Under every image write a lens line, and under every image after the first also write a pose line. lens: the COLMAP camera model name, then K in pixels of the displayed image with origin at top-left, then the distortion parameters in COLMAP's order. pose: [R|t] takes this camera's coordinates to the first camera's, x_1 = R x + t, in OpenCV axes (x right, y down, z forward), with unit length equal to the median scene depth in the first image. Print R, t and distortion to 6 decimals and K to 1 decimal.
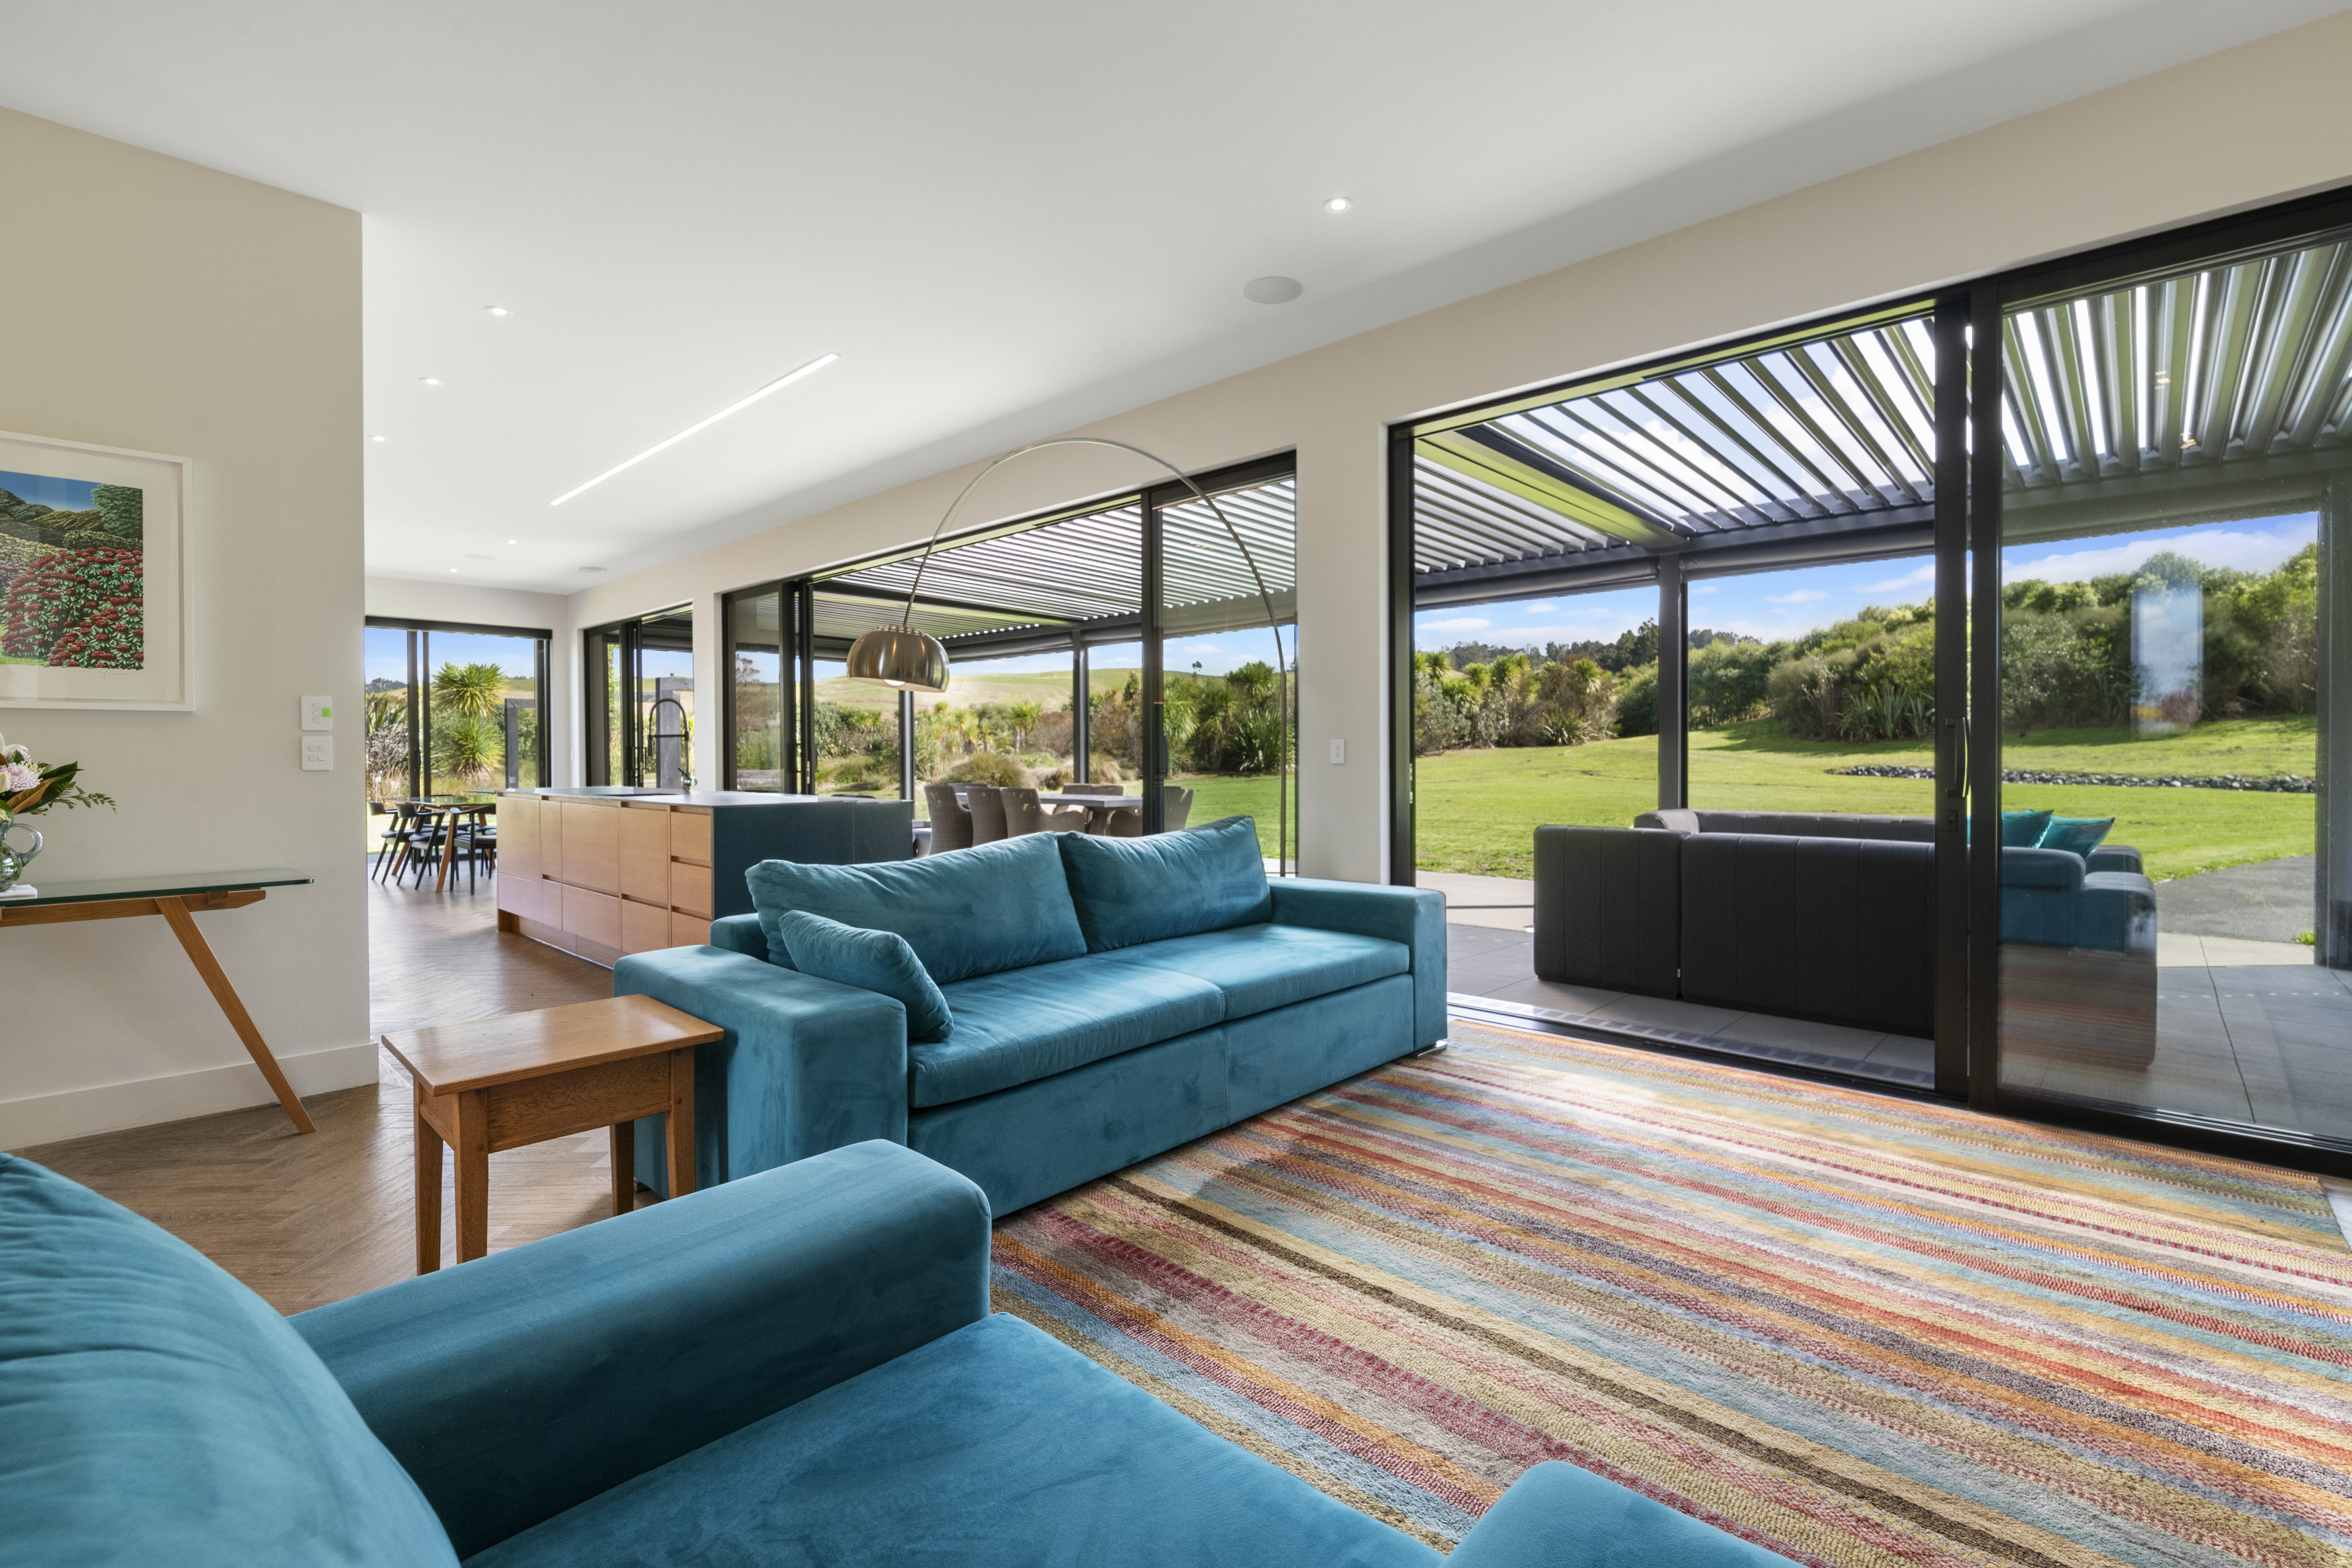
lens RADIAL K [[1037.0, 0, 1169.1], [0, 1037.0, 772.3], [0, 0, 1]] dist [-0.010149, -0.000443]
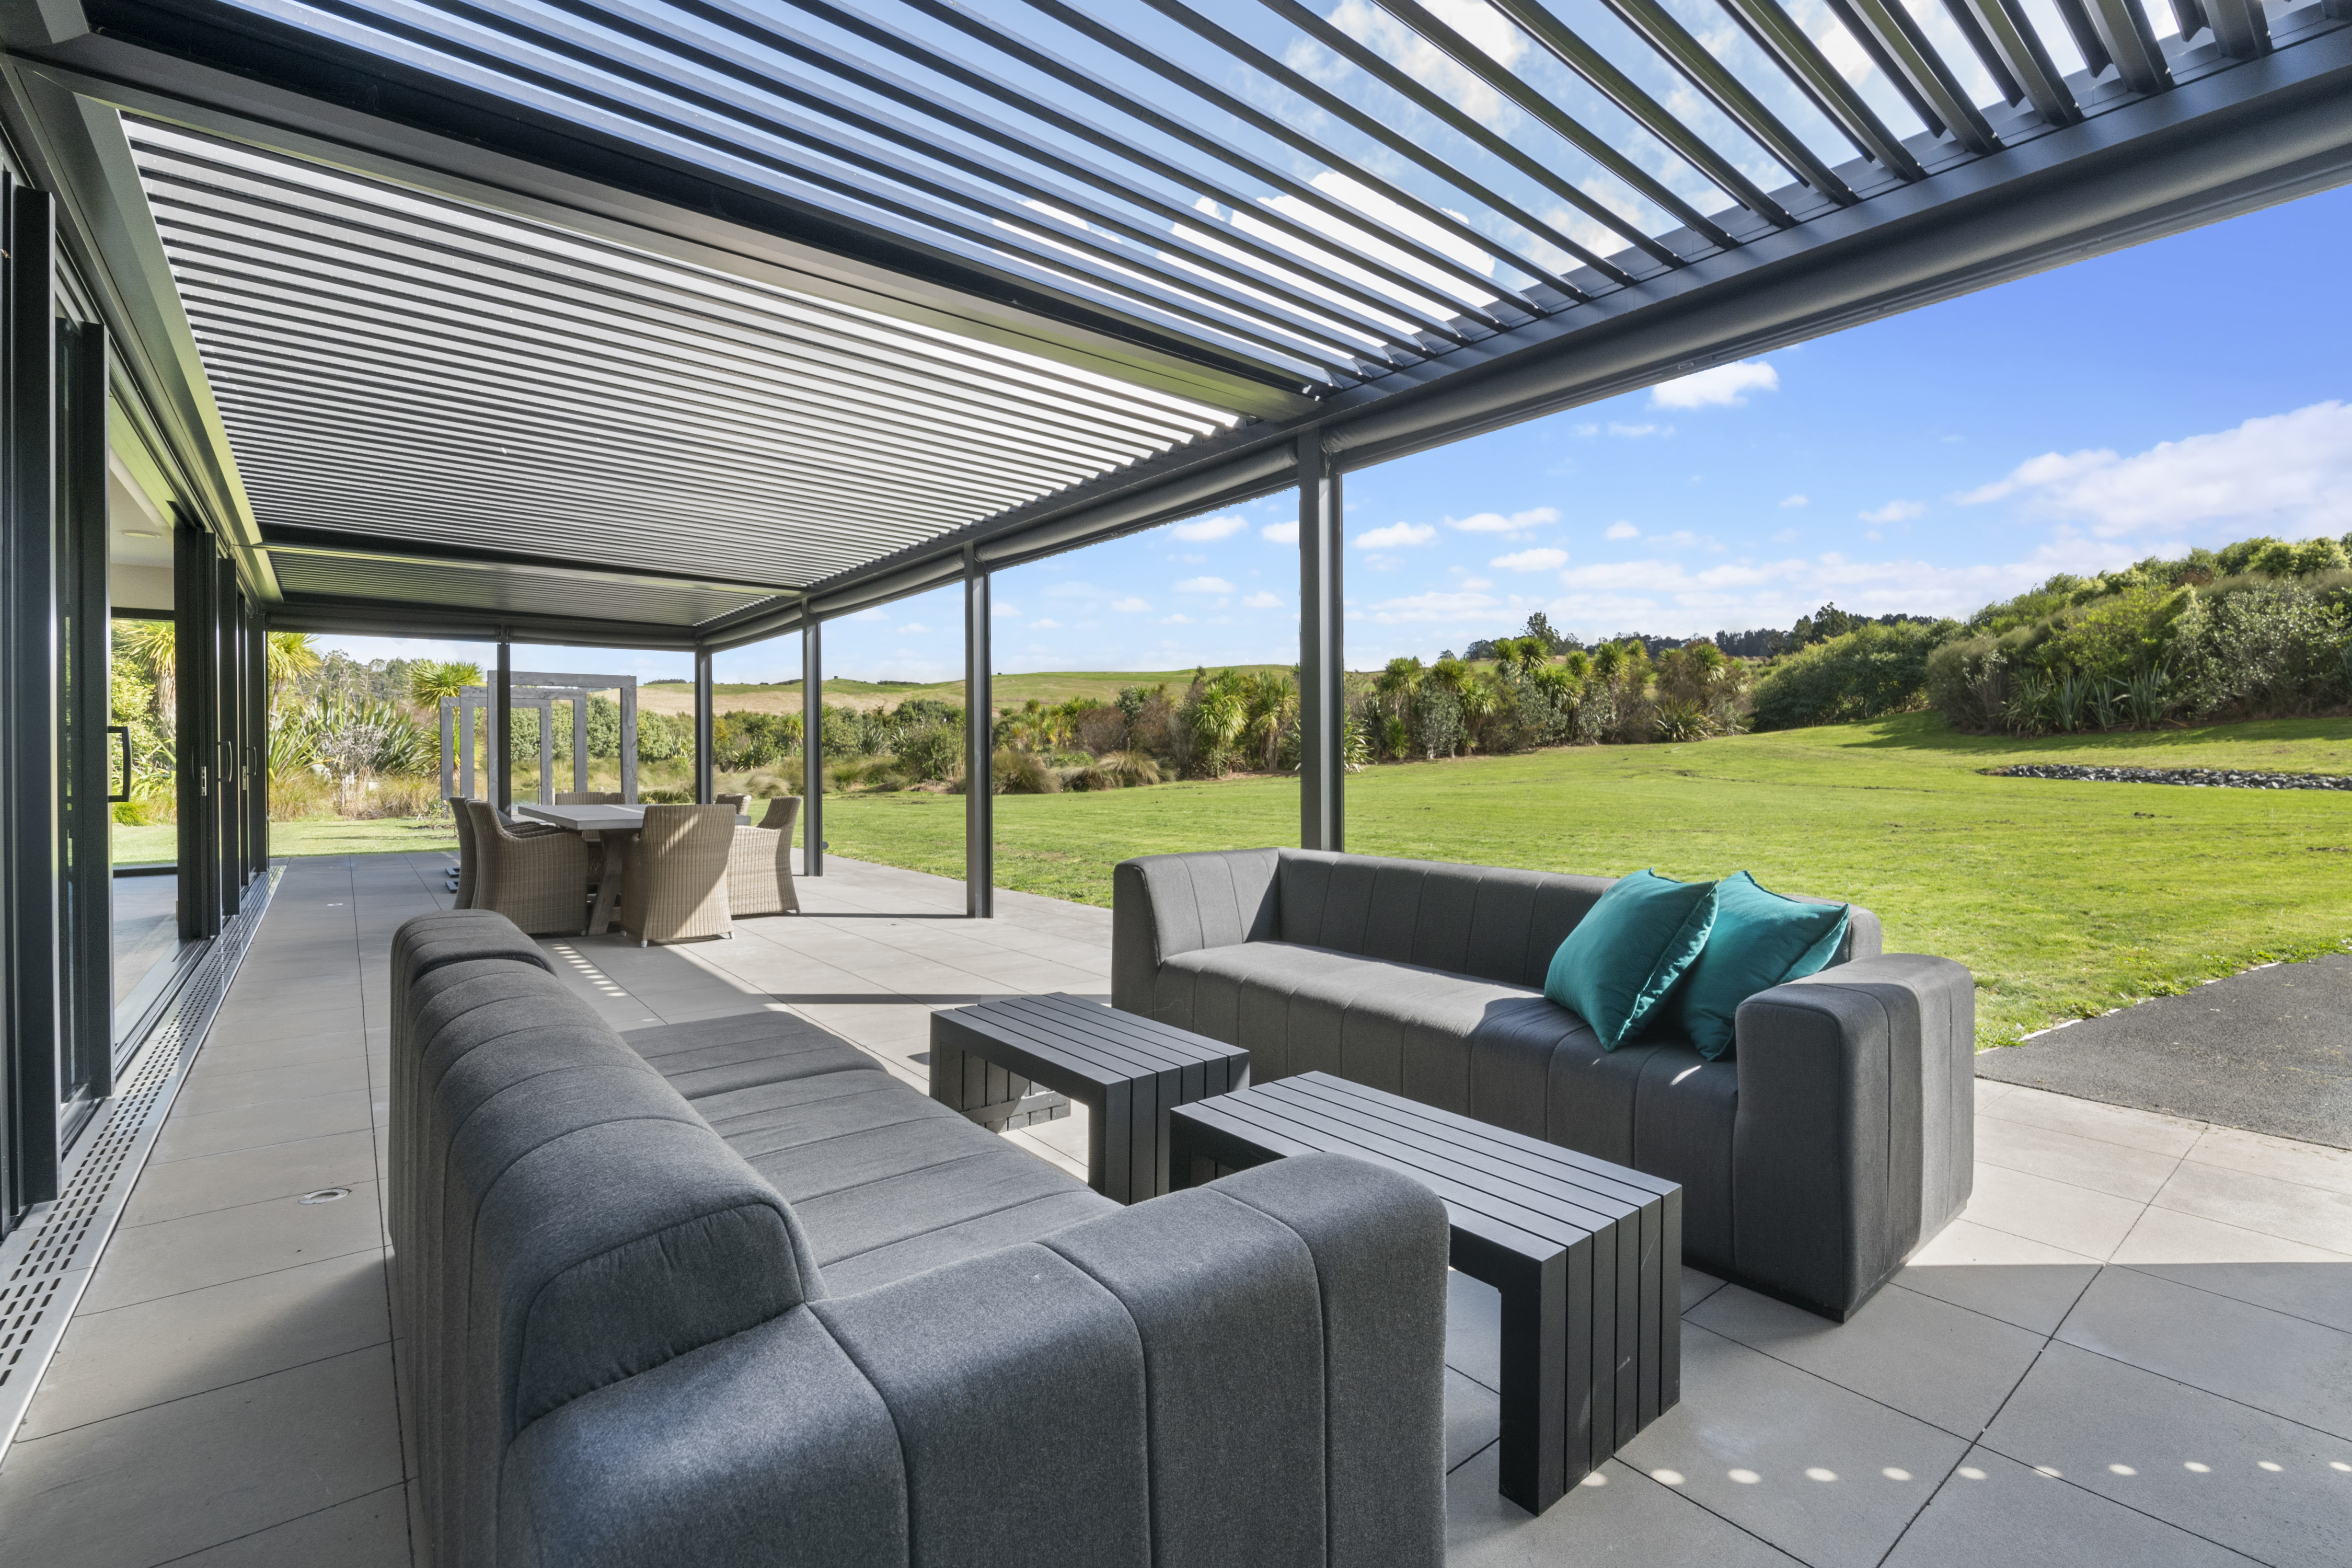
lens RADIAL K [[1037.0, 0, 1195.3], [0, 1037.0, 766.6], [0, 0, 1]] dist [-0.010149, -0.000443]
pose [[0.991455, -0.000965, -0.130444, 0.094014], [0.000527, 0.999994, -0.003390, -0.001863], [0.130446, 0.003293, 0.991450, 0.072344]]
